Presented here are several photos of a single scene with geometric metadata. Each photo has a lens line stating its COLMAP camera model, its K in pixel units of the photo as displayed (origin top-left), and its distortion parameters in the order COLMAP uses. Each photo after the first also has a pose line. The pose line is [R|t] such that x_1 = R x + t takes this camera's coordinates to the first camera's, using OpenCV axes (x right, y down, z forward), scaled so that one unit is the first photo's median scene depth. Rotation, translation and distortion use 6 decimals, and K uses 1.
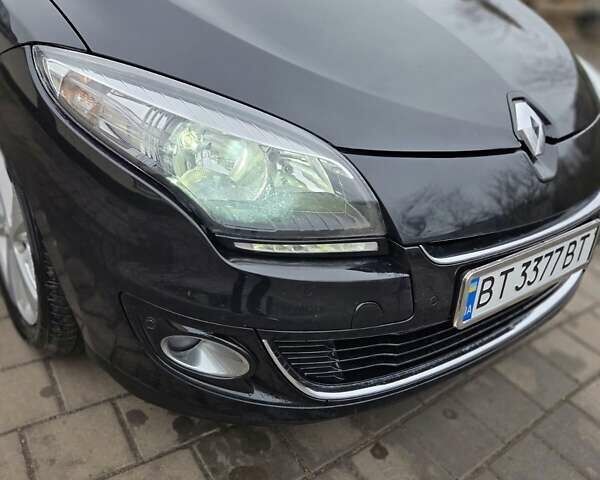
lens RADIAL K [[530.0, 0, 298.3], [0, 530.0, 246.2], [0, 0, 1]] dist [0.035332, -0.011923]
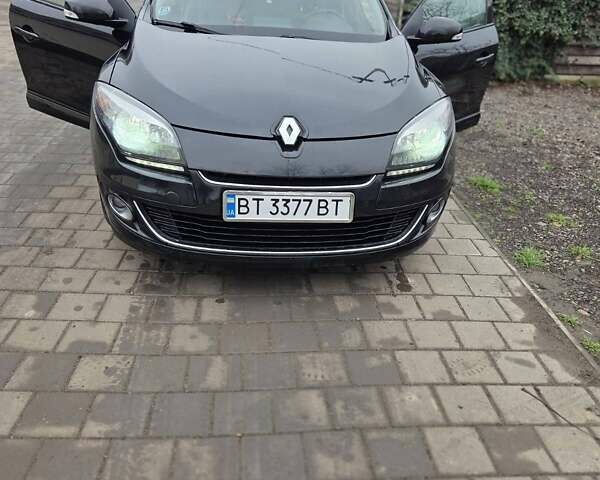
lens RADIAL K [[530.0, 0, 298.3], [0, 530.0, 246.2], [0, 0, 1]] dist [0.035332, -0.011923]
pose [[0.866306, 0.182678, -0.464911, 1.515961], [-0.223429, 0.974142, -0.033561, 0.256498], [0.446759, 0.132949, 0.884721, -0.660708]]
